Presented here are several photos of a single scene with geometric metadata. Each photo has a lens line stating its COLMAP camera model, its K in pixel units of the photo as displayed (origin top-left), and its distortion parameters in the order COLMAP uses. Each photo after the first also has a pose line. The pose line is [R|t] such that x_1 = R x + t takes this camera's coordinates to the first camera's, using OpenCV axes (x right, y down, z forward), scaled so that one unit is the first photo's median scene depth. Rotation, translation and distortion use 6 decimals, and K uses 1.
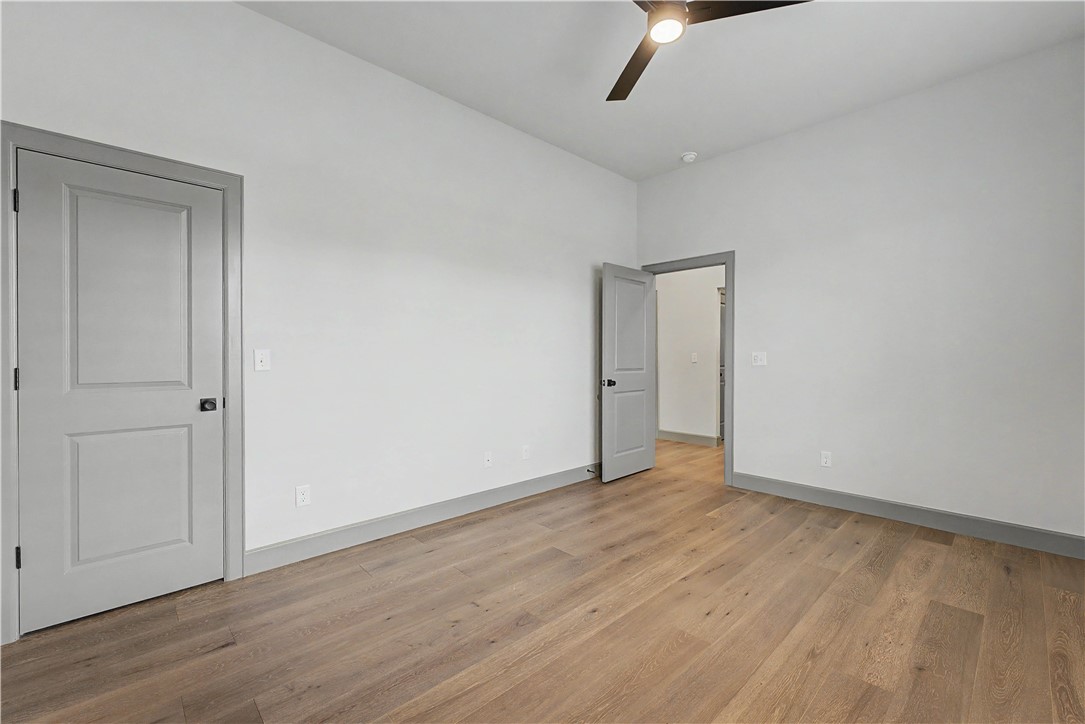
lens RADIAL K [[463.6, 0, 542.5], [0, 463.6, 362.0], [0, 0, 1]] dist [-0.000052, -0.000031]
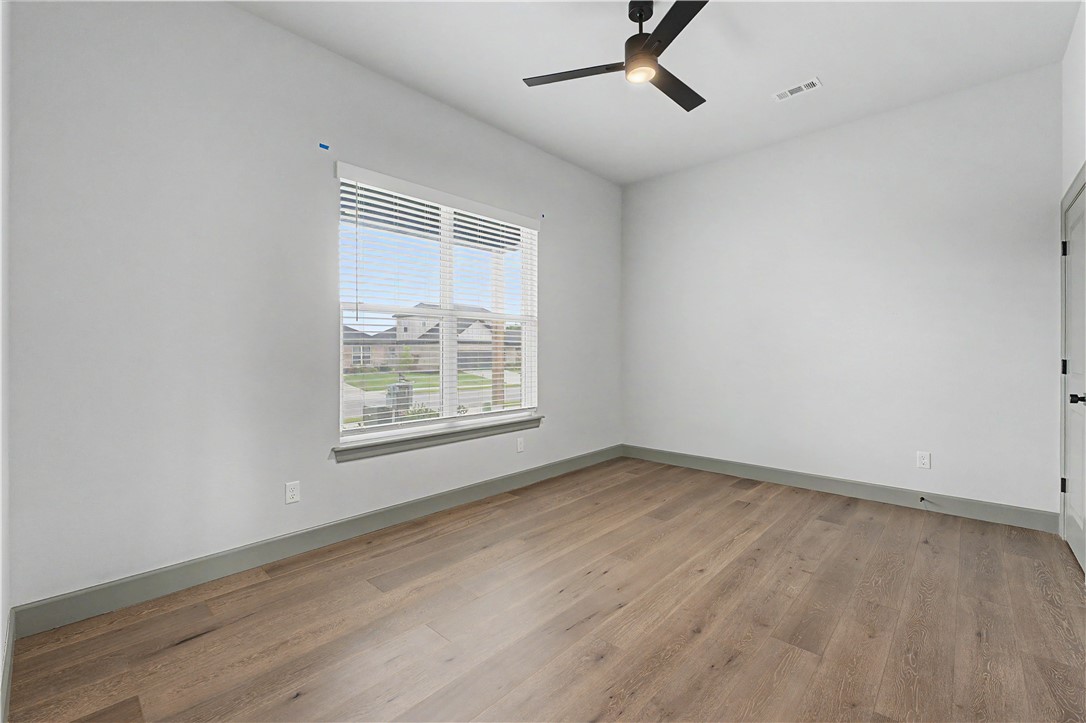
lens RADIAL K [[464.0, 0, 543.0], [0, 464.0, 361.5], [0, 0, 1]] dist [-0.000052, -0.000031]
pose [[-0.997956, 0.004534, -0.063740, 0.503451], [0.003172, 0.999765, 0.021451, -0.011832], [0.063823, 0.021205, -0.997736, 1.843014]]
